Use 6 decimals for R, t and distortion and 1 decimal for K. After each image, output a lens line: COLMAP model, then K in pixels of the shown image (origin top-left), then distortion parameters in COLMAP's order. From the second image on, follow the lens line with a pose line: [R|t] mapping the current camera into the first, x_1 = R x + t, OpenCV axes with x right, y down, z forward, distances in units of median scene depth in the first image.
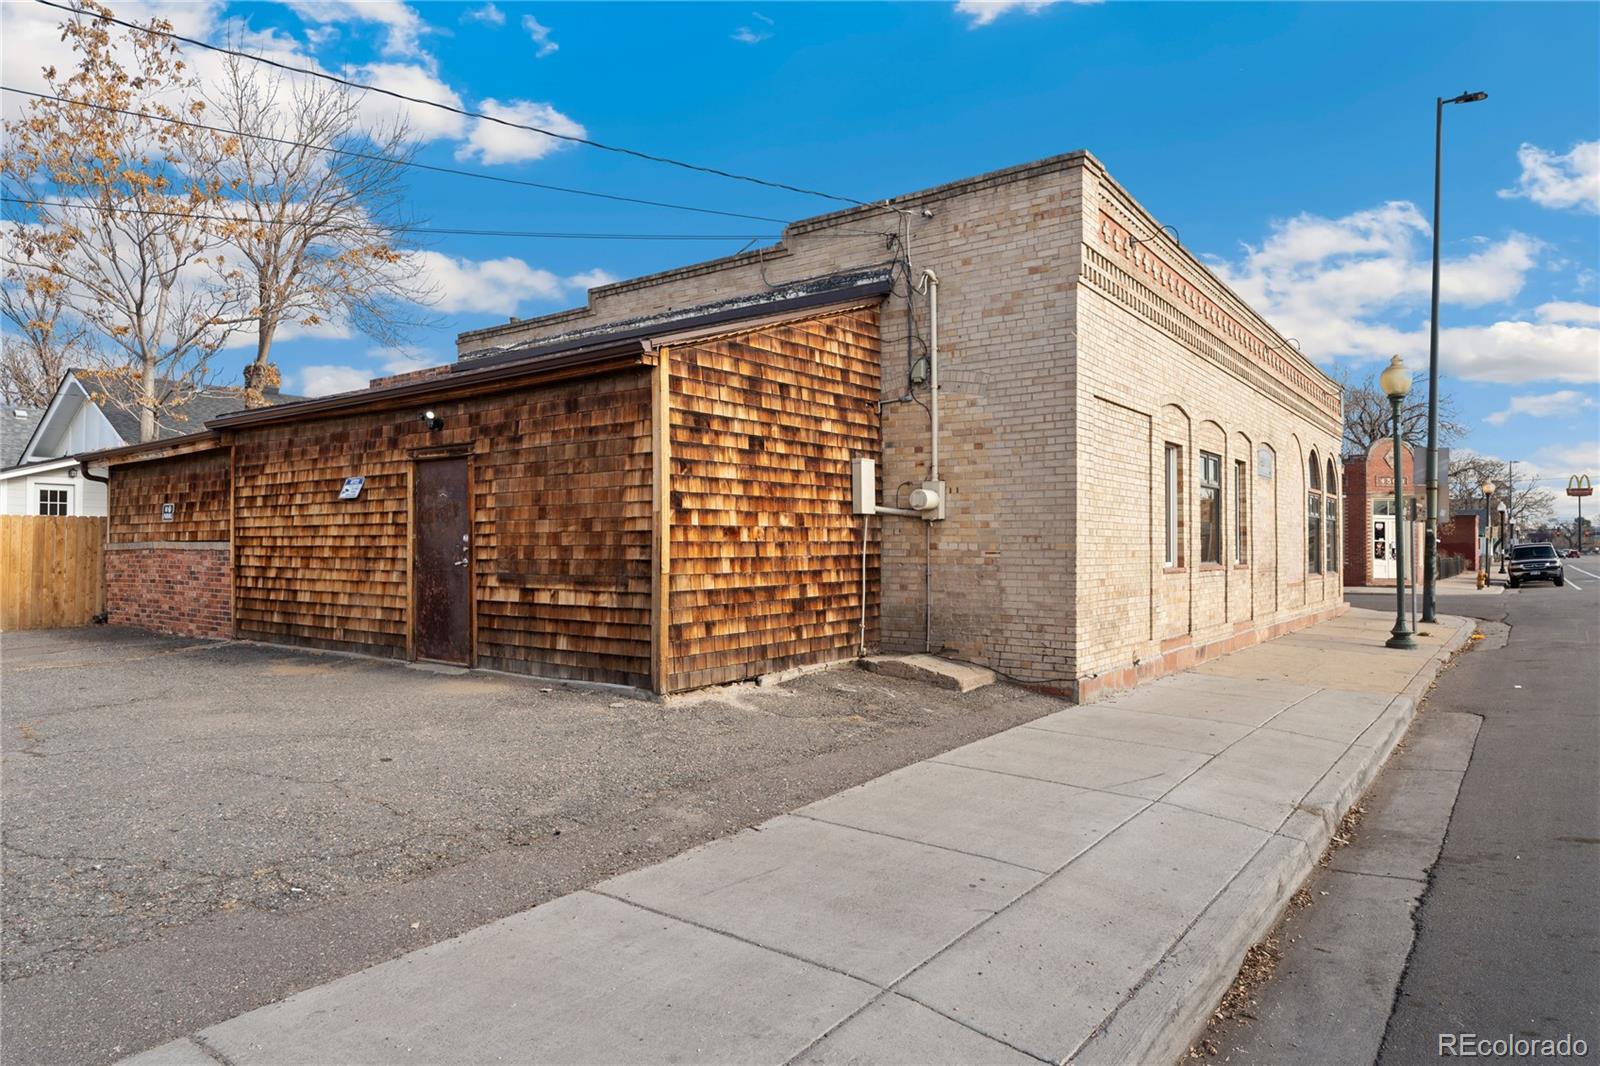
lens RADIAL K [[950.3, 0, 797.3], [0, 950.3, 529.0], [0, 0, 1]] dist [0.034667, 0.000651]
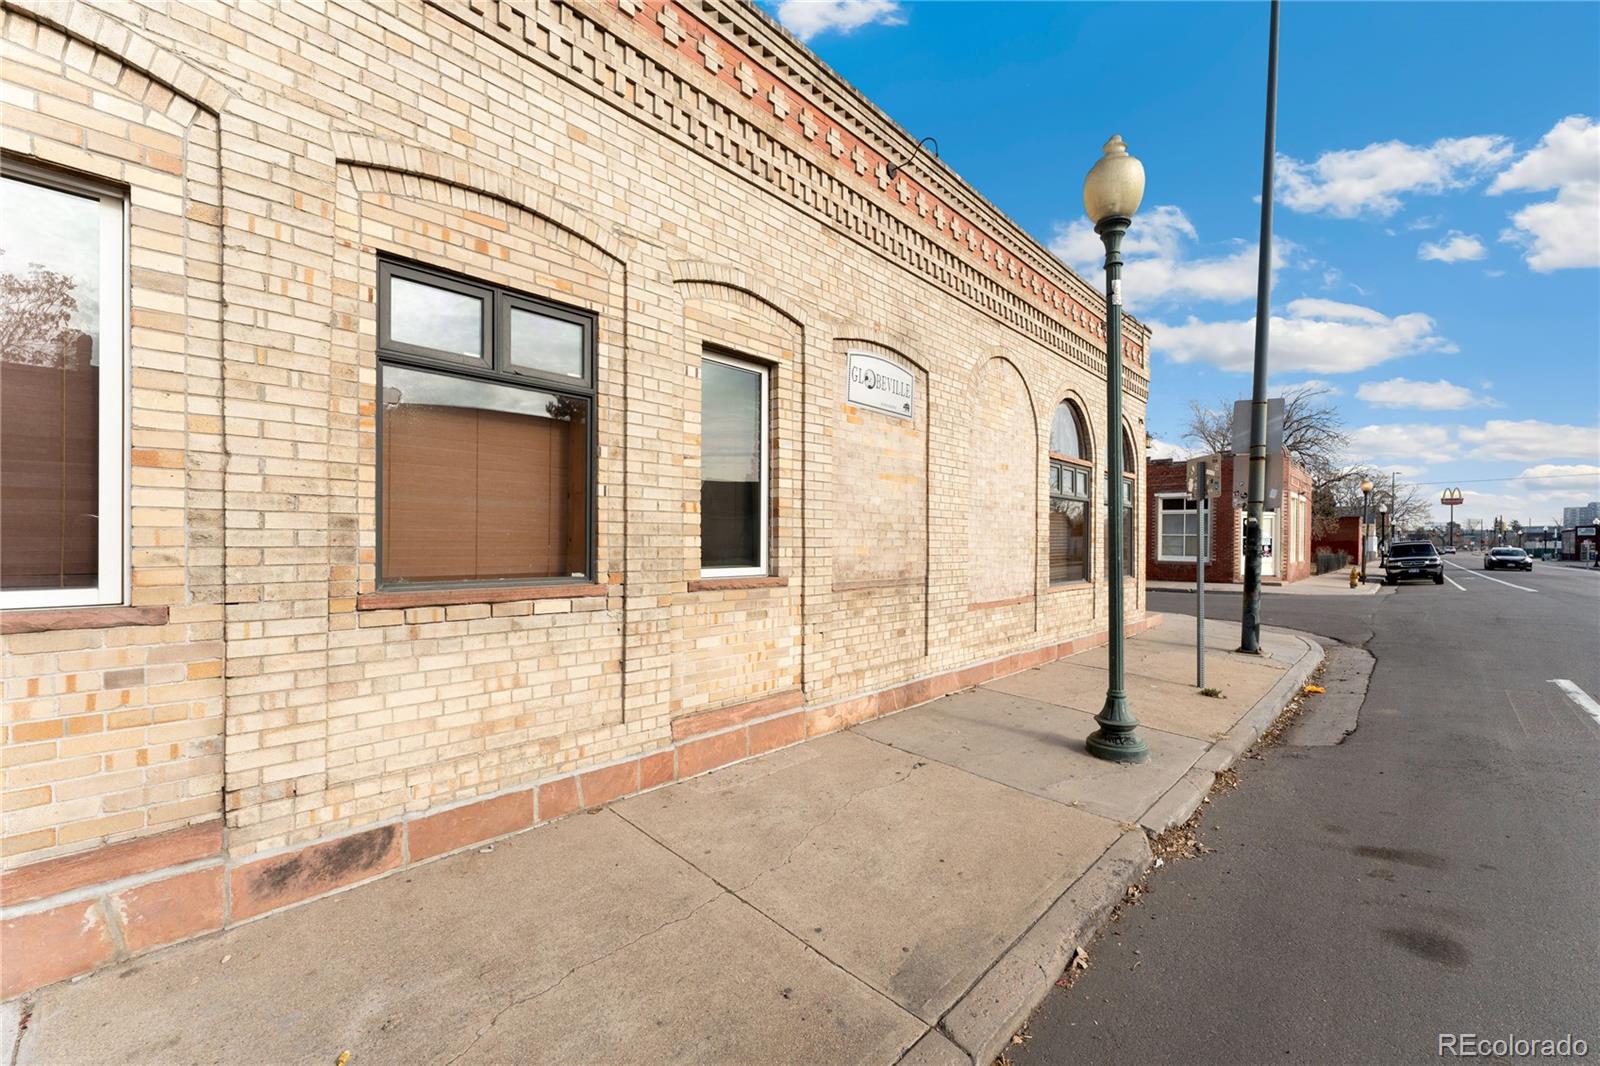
lens RADIAL K [[636.9, 0, 800.8], [0, 636.9, 543.9], [0, 0, 1]] dist [-0.001006, 0.000288]
pose [[0.993305, 0.001848, -0.115505, 0.274039], [0.000312, 0.999825, 0.018680, 0.007336], [0.115519, -0.018591, 0.993131, 0.361774]]
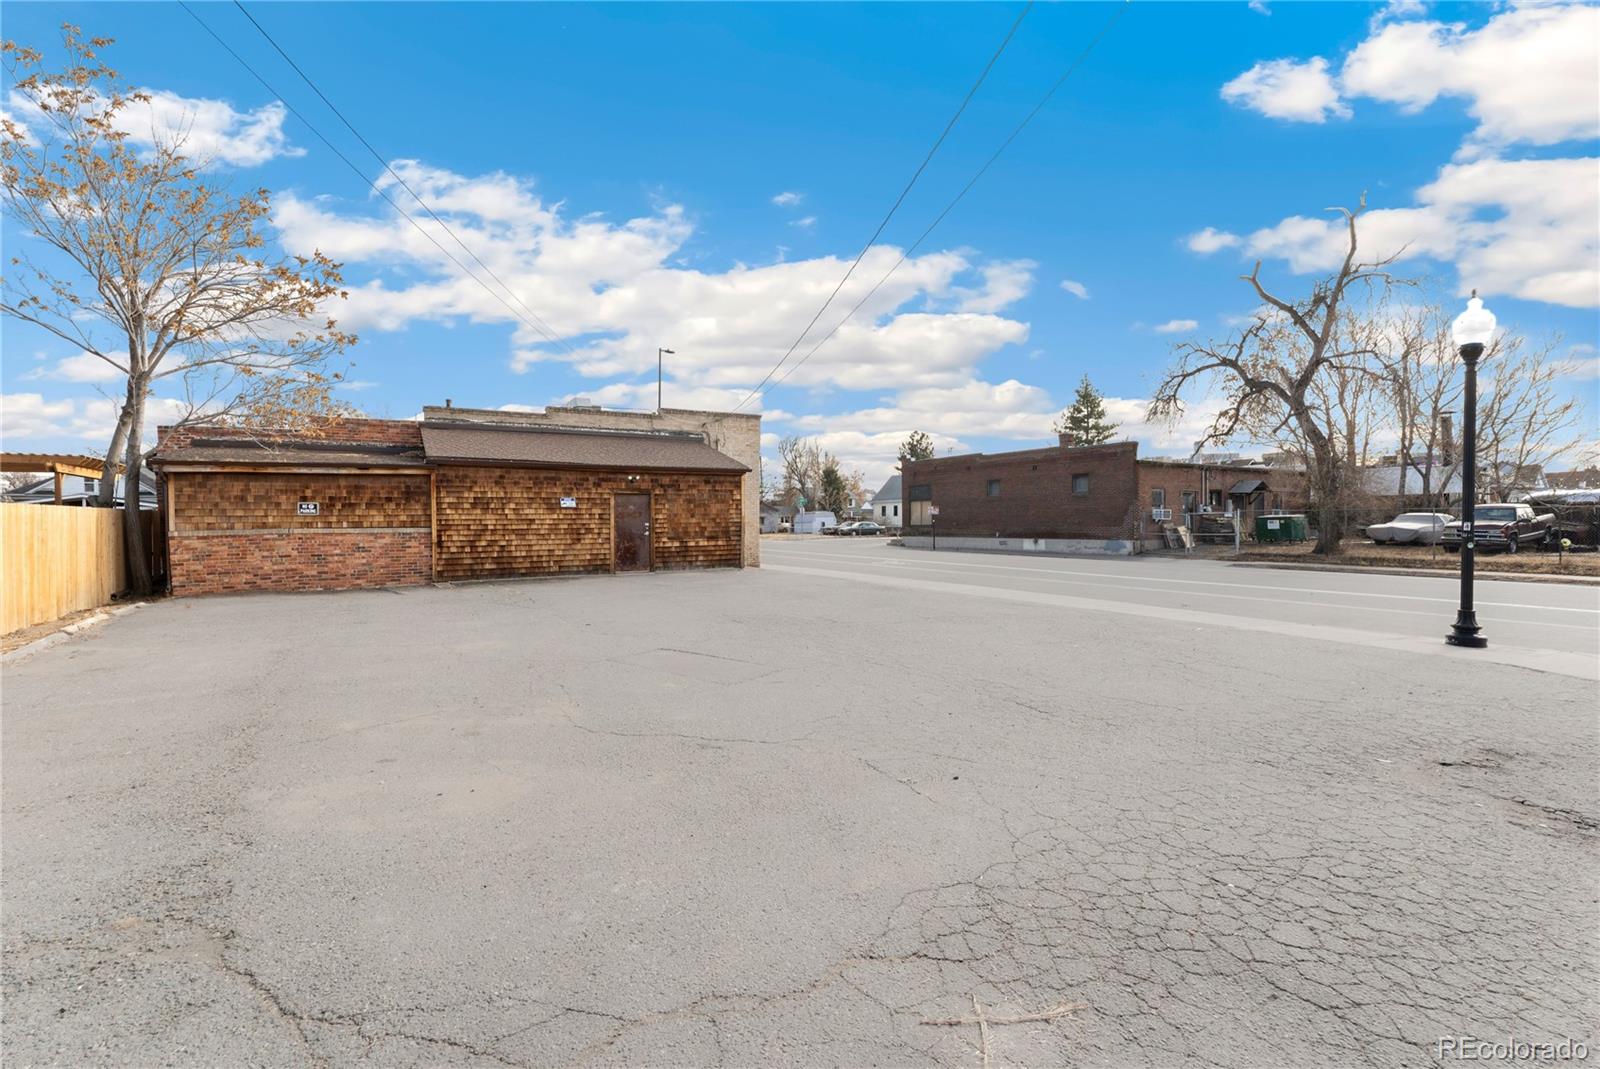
lens RADIAL K [[727.8, 0, 799.2], [0, 727.8, 530.4], [0, 0, 1]] dist [0.000164, 0.000006]
pose [[0.390559, -0.012716, 0.920490, -1.909353], [-0.006375, 0.999843, 0.016517, -0.009002], [-0.920556, -0.012319, 0.390417, -0.182471]]
